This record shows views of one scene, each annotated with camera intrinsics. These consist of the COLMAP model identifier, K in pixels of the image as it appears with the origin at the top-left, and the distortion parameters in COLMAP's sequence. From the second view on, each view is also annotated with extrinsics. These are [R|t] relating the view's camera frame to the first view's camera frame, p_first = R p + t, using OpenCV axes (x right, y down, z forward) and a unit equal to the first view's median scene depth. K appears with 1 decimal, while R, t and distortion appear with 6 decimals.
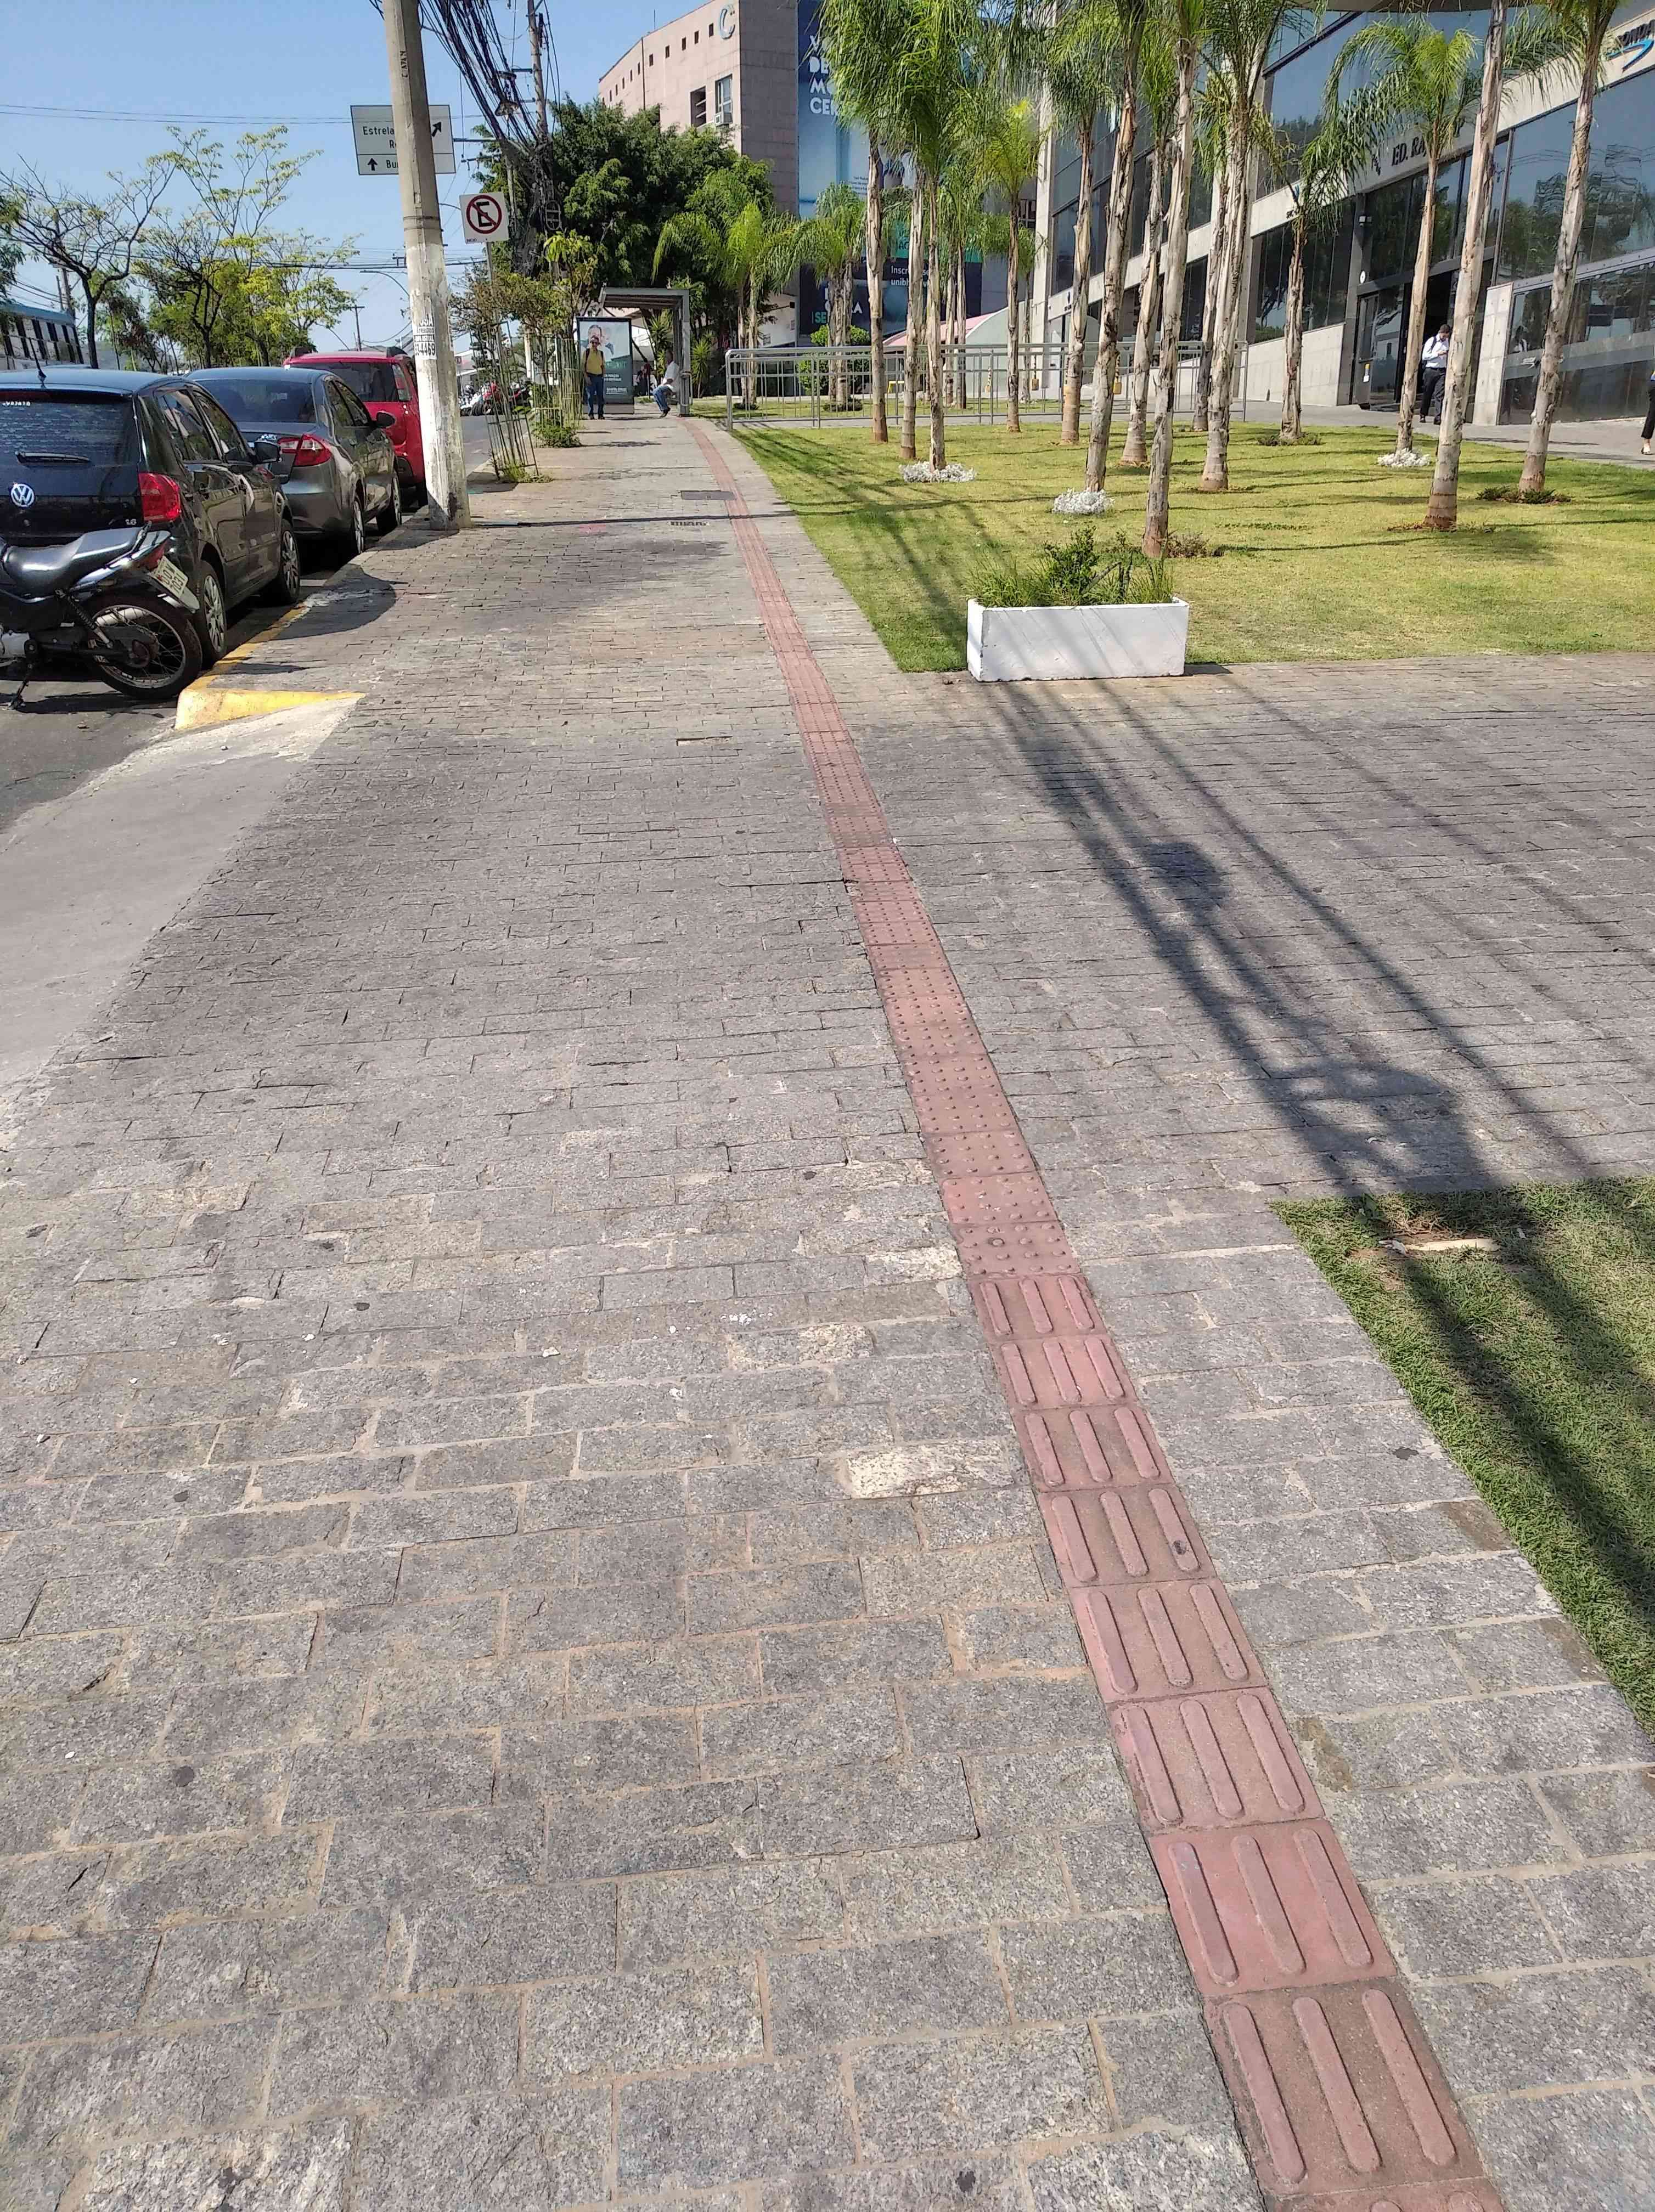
lens RADIAL K [[1714.7, 0, 824.2], [0, 1714.7, 1103.4], [0, 0, 1]] dist [0.031096, -0.048490]
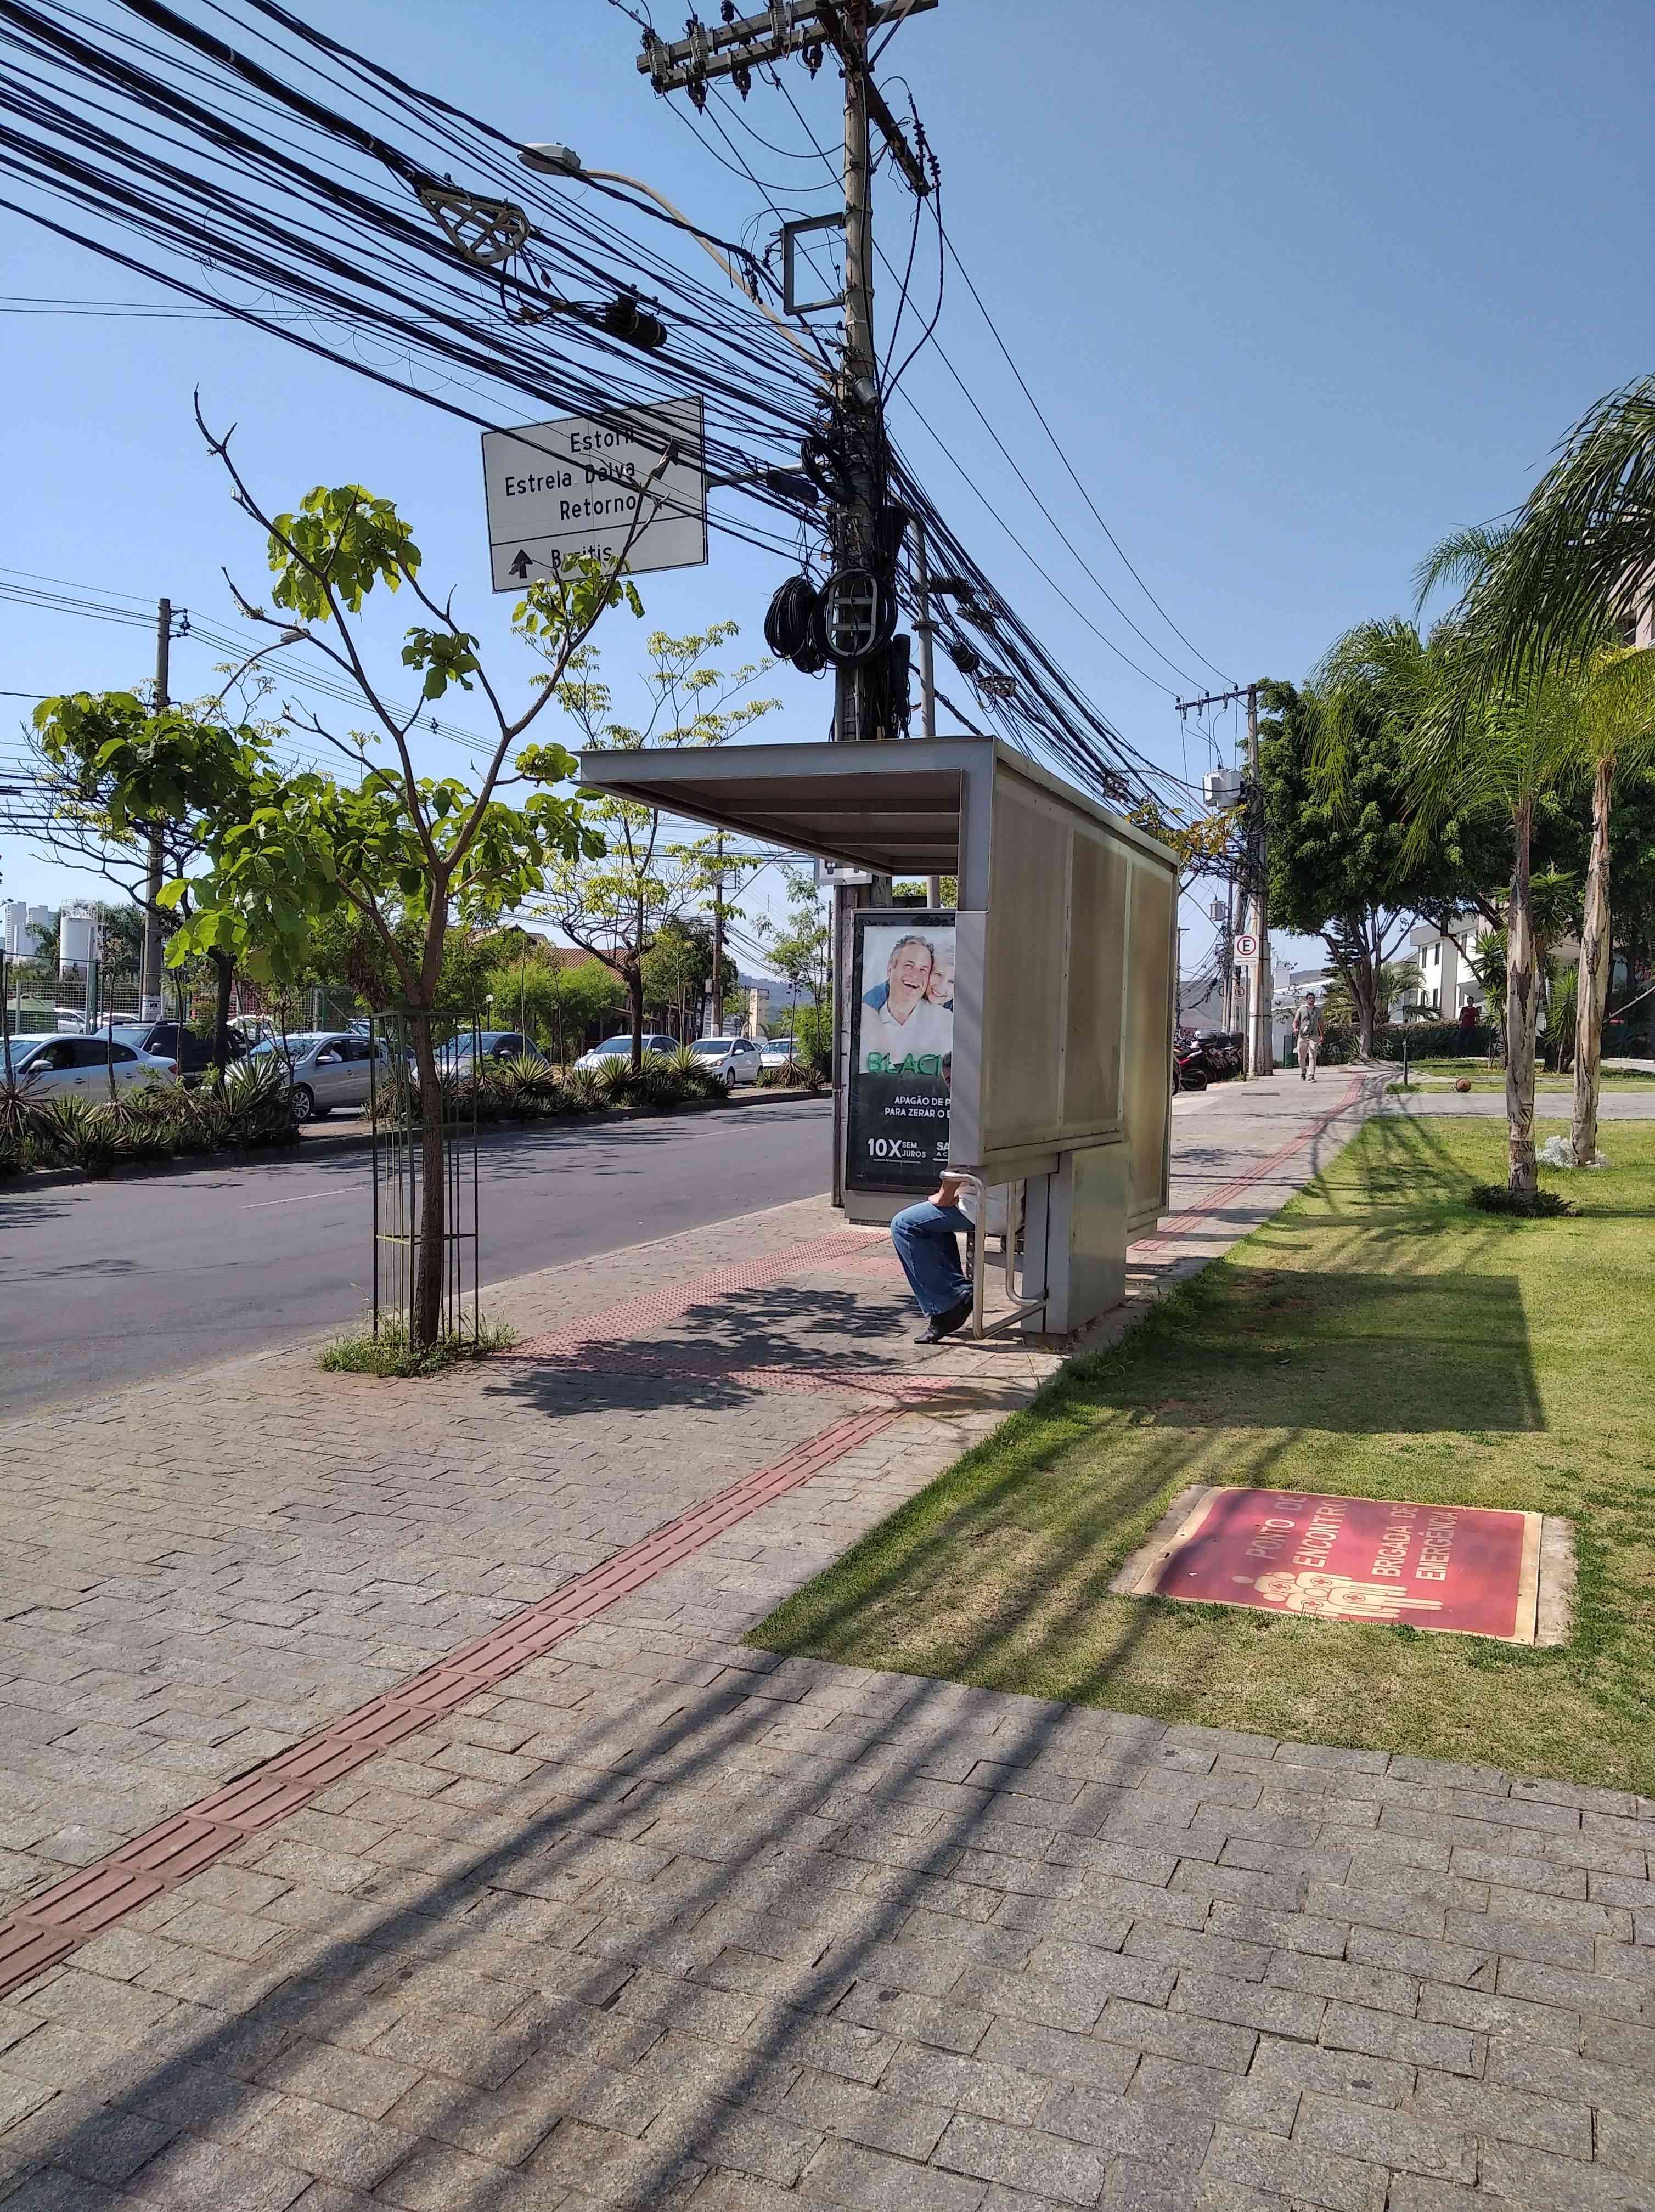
lens RADIAL K [[1714.7, 0, 829.3], [0, 1714.7, 1109.8], [0, 0, 1]] dist [0.031096, -0.048490]
pose [[0.859760, 0.043246, -0.508865, 0.000625], [-0.209049, 0.938907, -0.273408, -2.041487], [0.465953, 0.341443, 0.816275, 4.575603]]
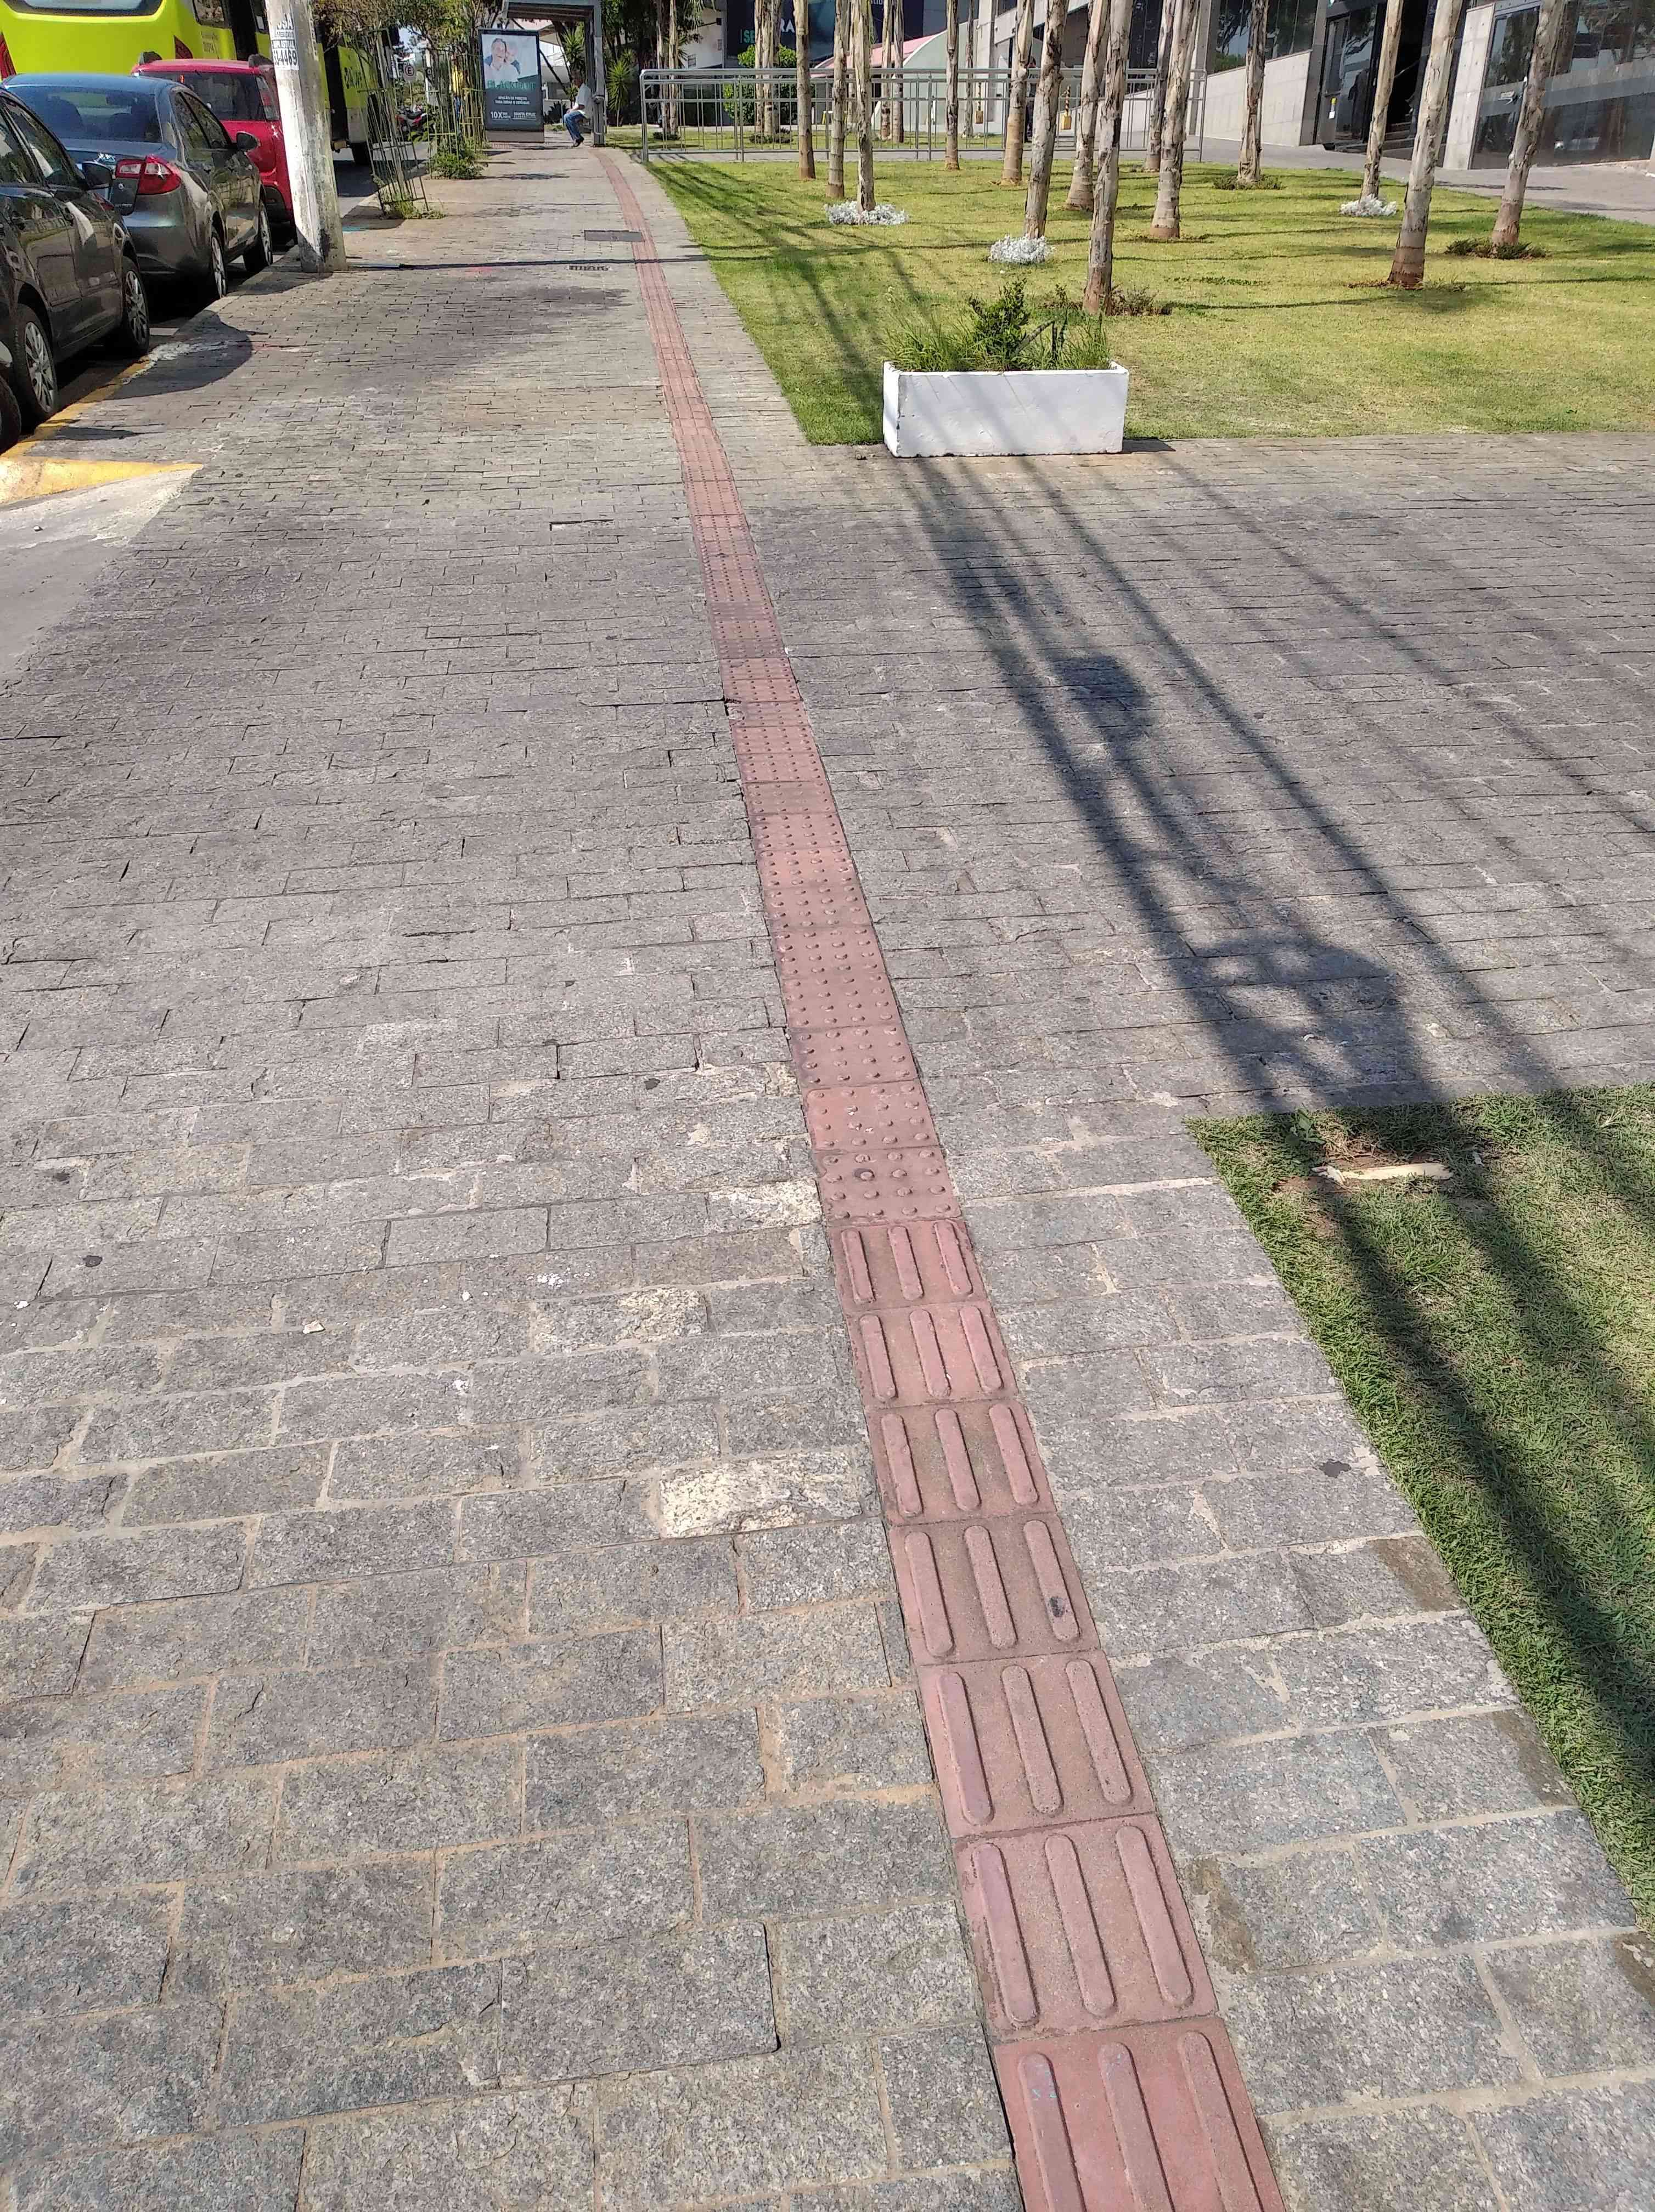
lens RADIAL K [[1714.7, 0, 824.9], [0, 1714.7, 1113.2], [0, 0, 1]] dist [0.031096, -0.048490]
pose [[0.999308, -0.003459, 0.037029, 0.023042], [-0.001362, 0.991596, 0.129368, -0.026503], [-0.037166, -0.129329, 0.990905, 0.077693]]
